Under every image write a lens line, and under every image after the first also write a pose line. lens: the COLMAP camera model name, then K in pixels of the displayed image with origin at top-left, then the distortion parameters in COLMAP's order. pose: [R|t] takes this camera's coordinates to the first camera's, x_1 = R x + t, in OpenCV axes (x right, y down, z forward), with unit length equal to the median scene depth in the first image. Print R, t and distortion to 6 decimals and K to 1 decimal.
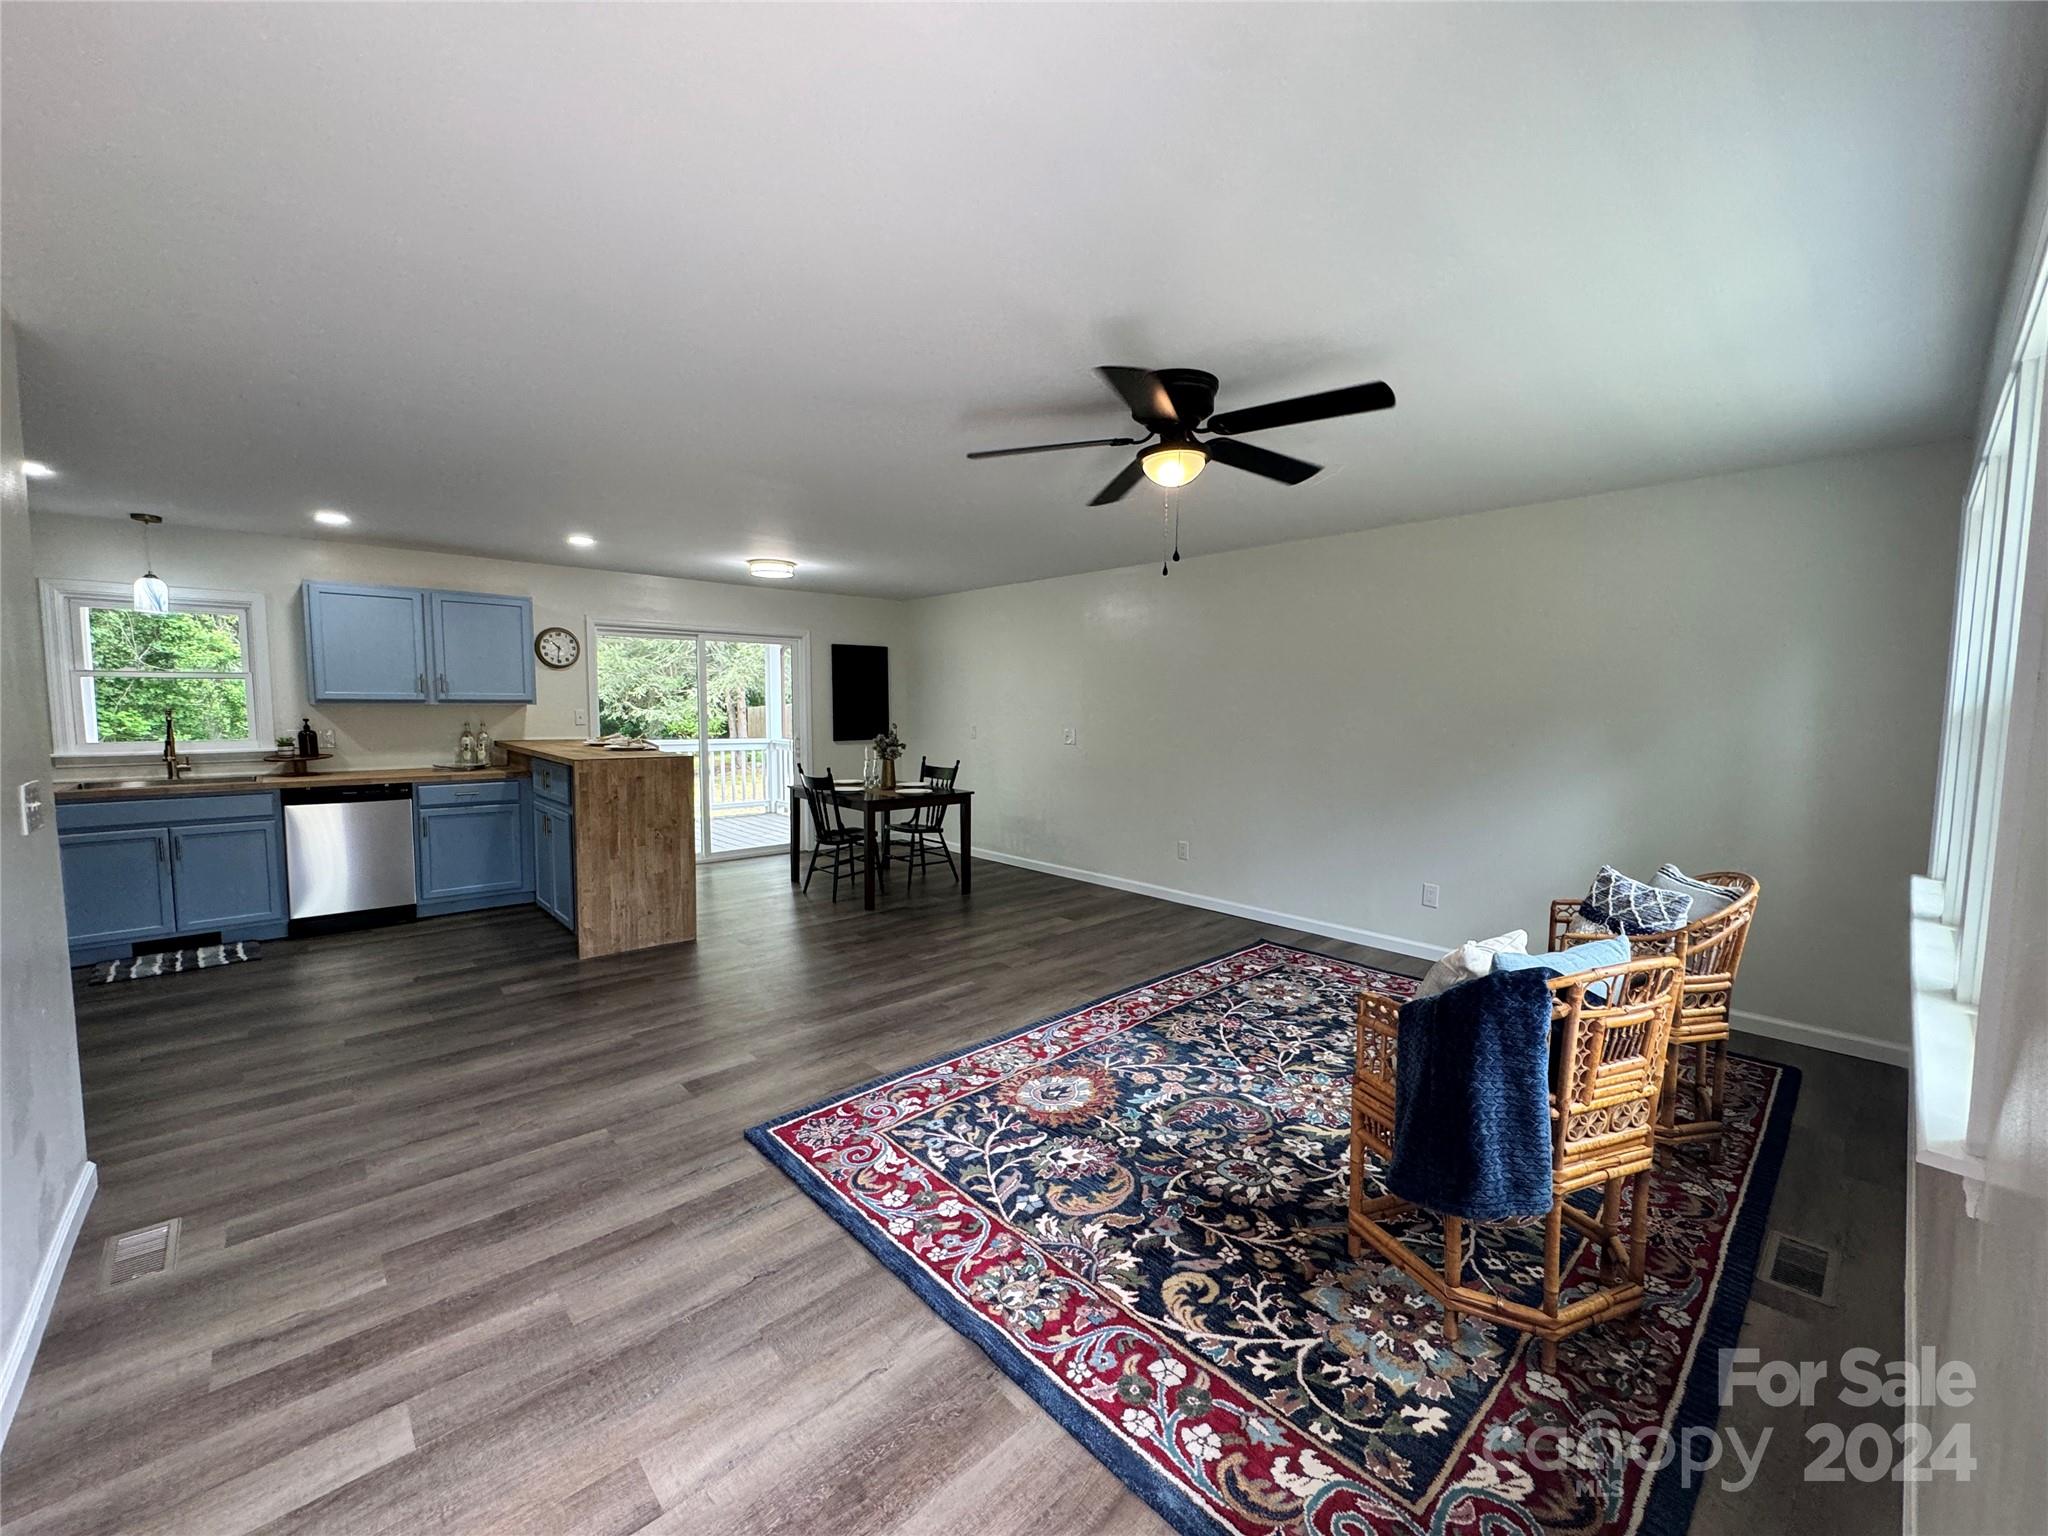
lens RADIAL K [[814.0, 0, 1030.0], [0, 814.0, 768.2], [0, 0, 1]] dist [-0.003253, -0.001014]
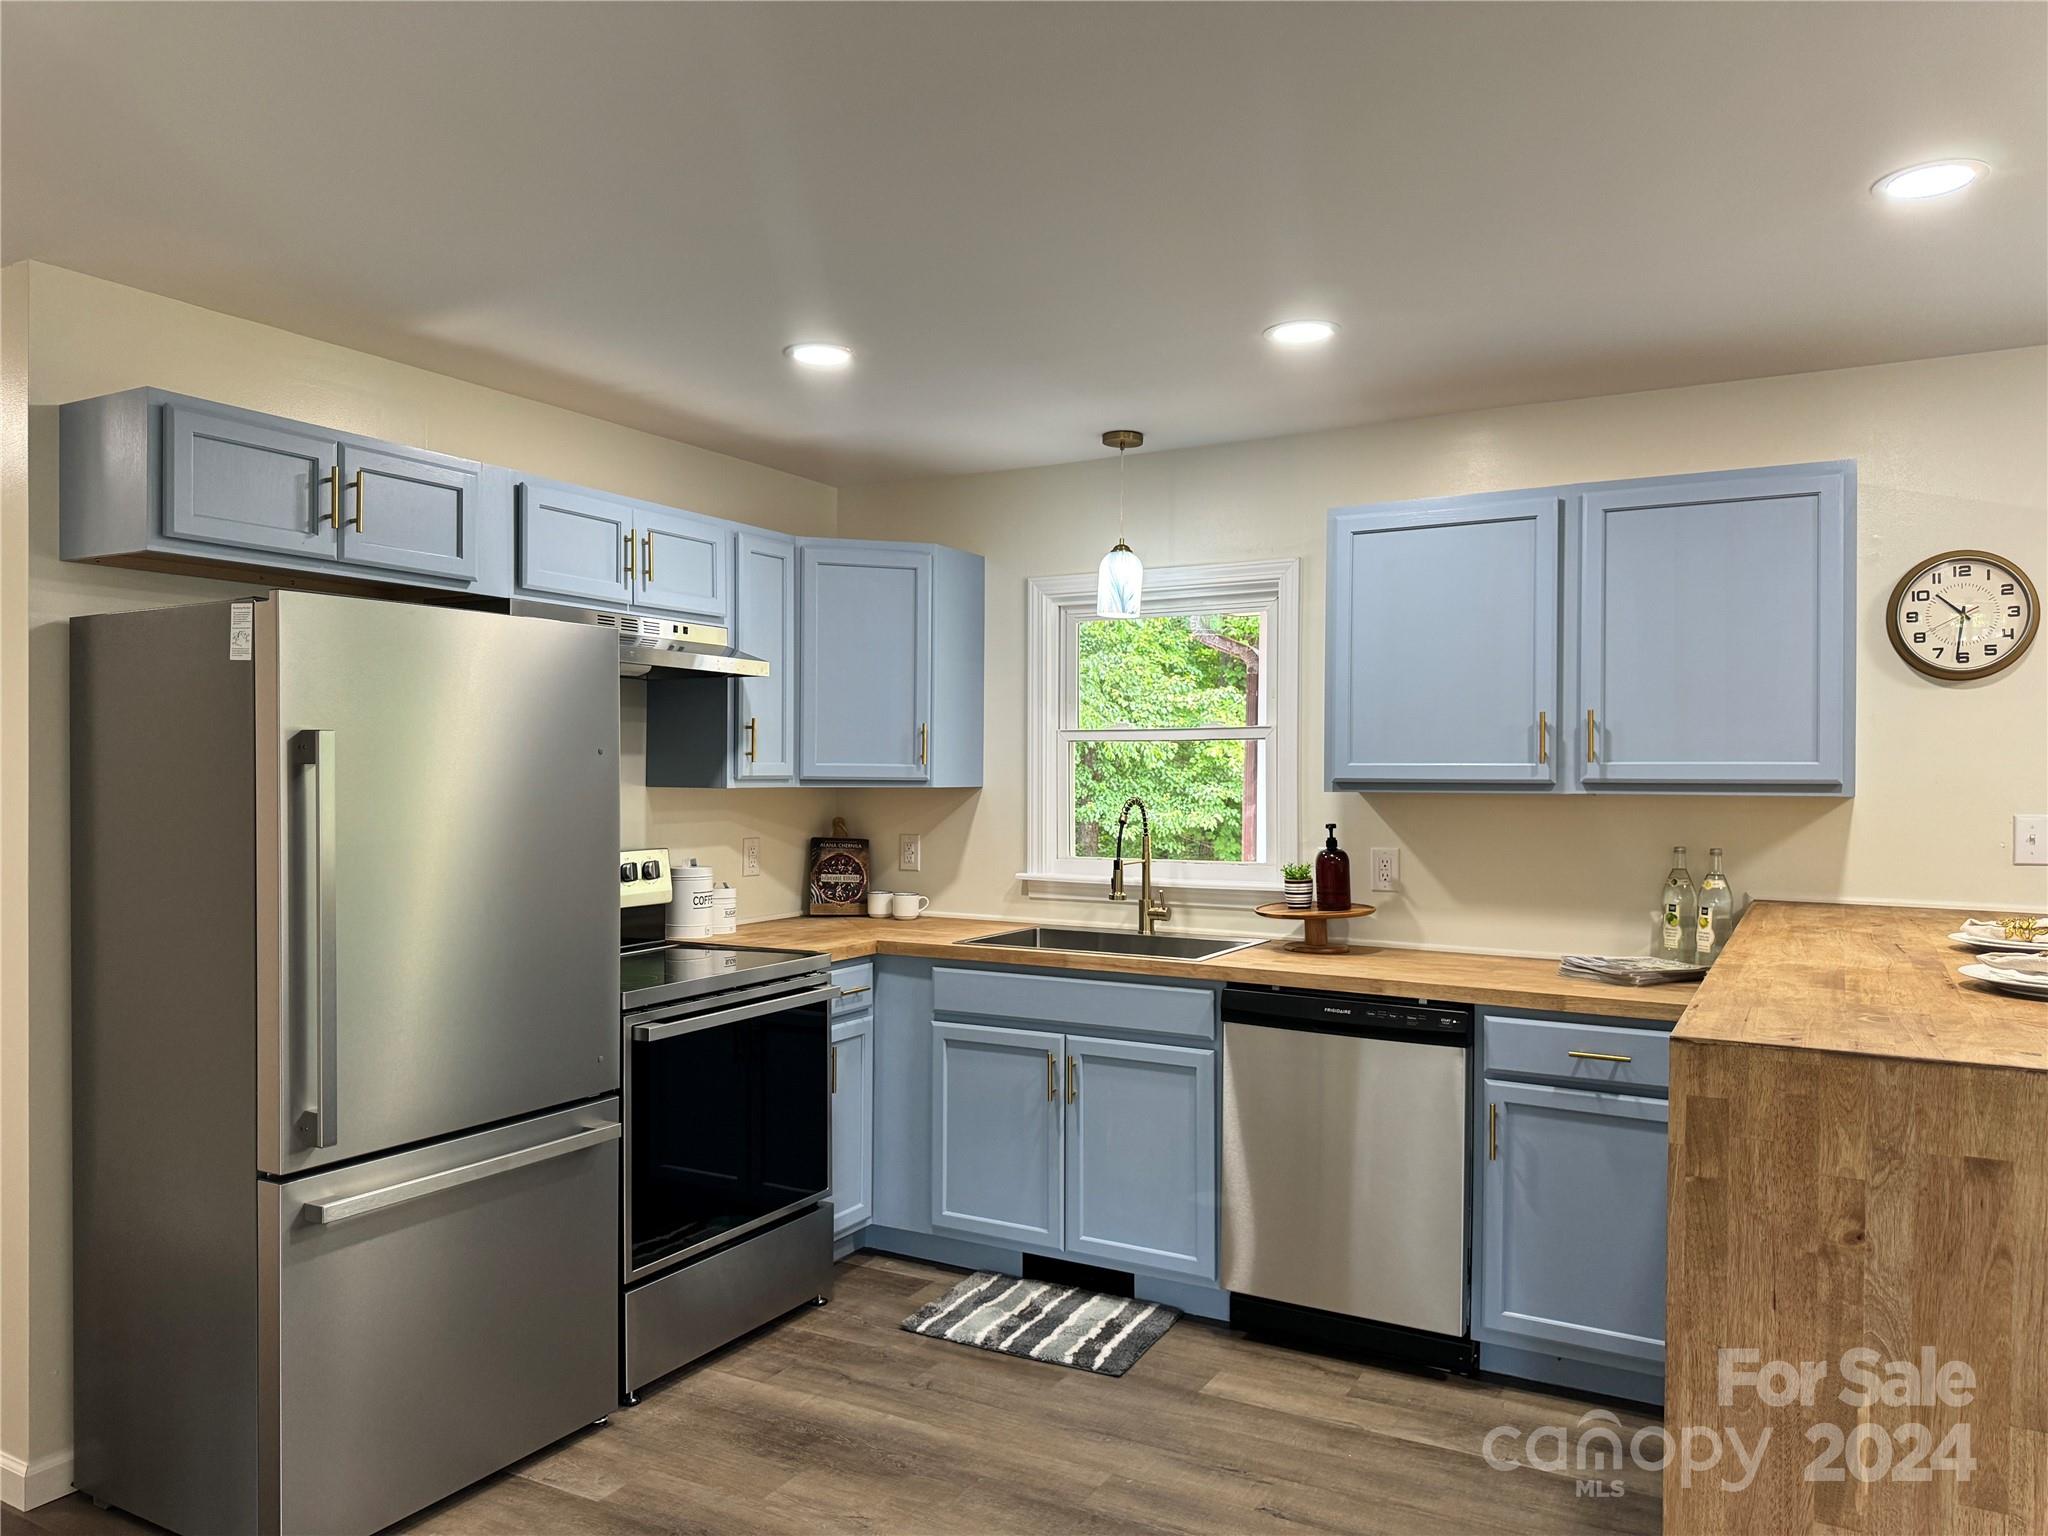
lens RADIAL K [[1434.4, 0, 1020.8], [0, 1434.4, 776.0], [0, 0, 1]] dist [0.108891, -0.151576]
pose [[0.302437, -0.006307, -0.953148, -0.233177], [-0.078837, 0.996386, -0.031608, -0.059908], [0.949903, 0.084703, 0.300847, 0.732050]]
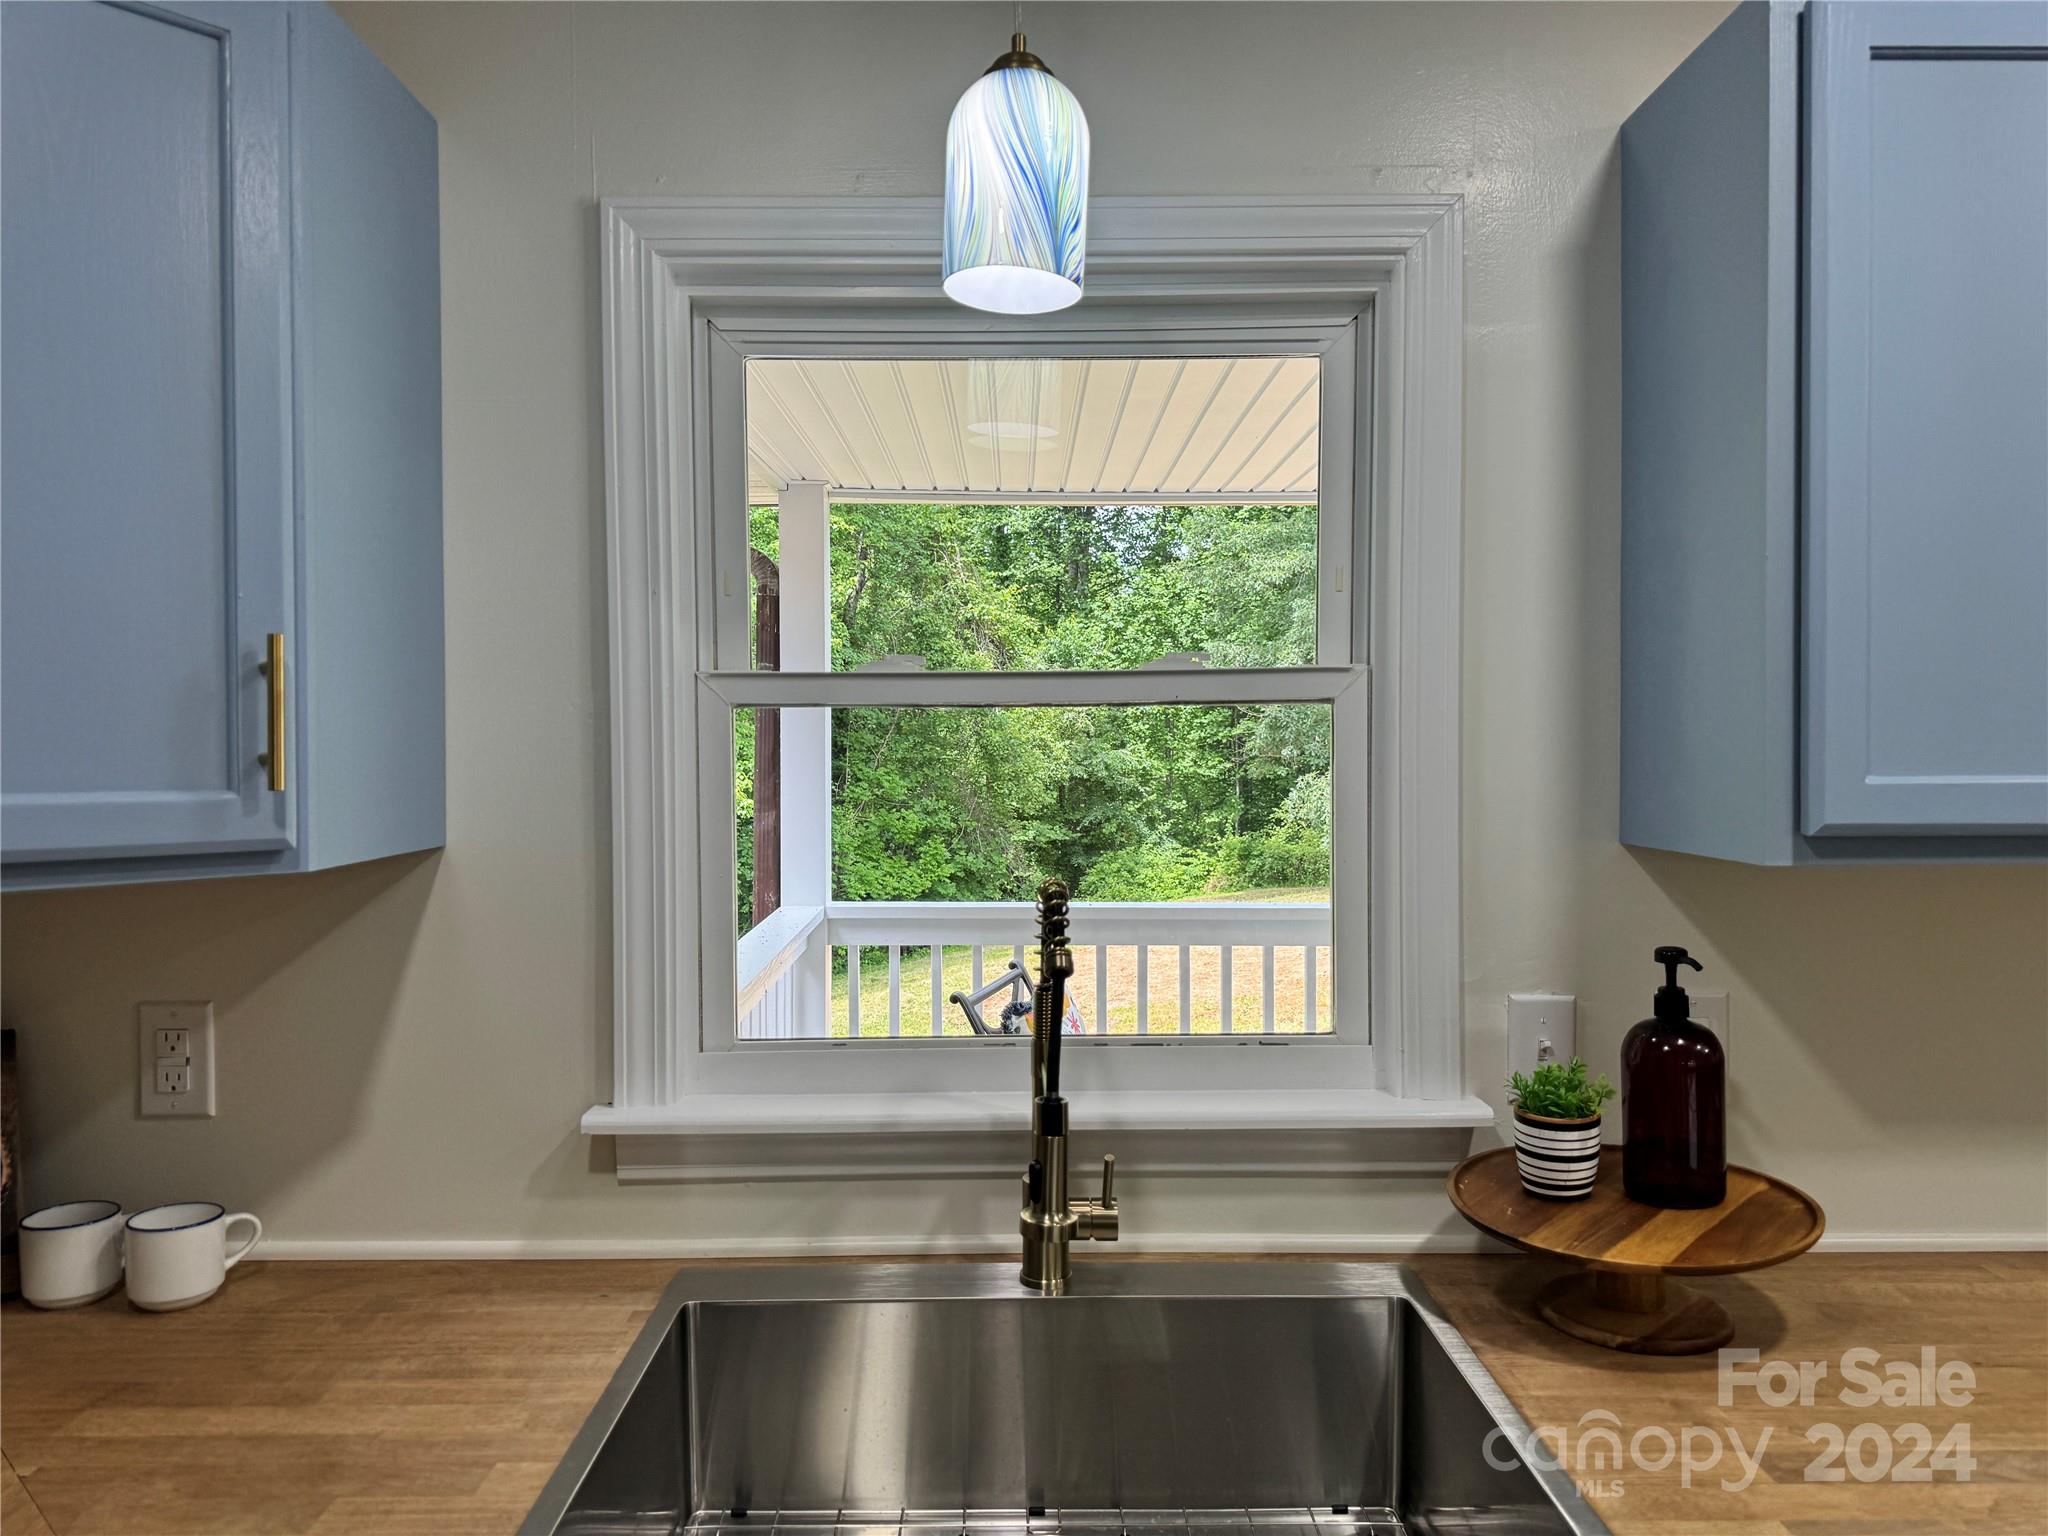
lens RADIAL K [[1434.4, 0, 1020.8], [0, 1434.4, 776.0], [0, 0, 1]] dist [0.108891, -0.151576]
pose [[0.735010, 0.004072, -0.678044, -0.976419], [-0.043438, 0.998211, -0.041092, -0.094315], [0.676663, 0.059656, 0.733872, 0.874288]]
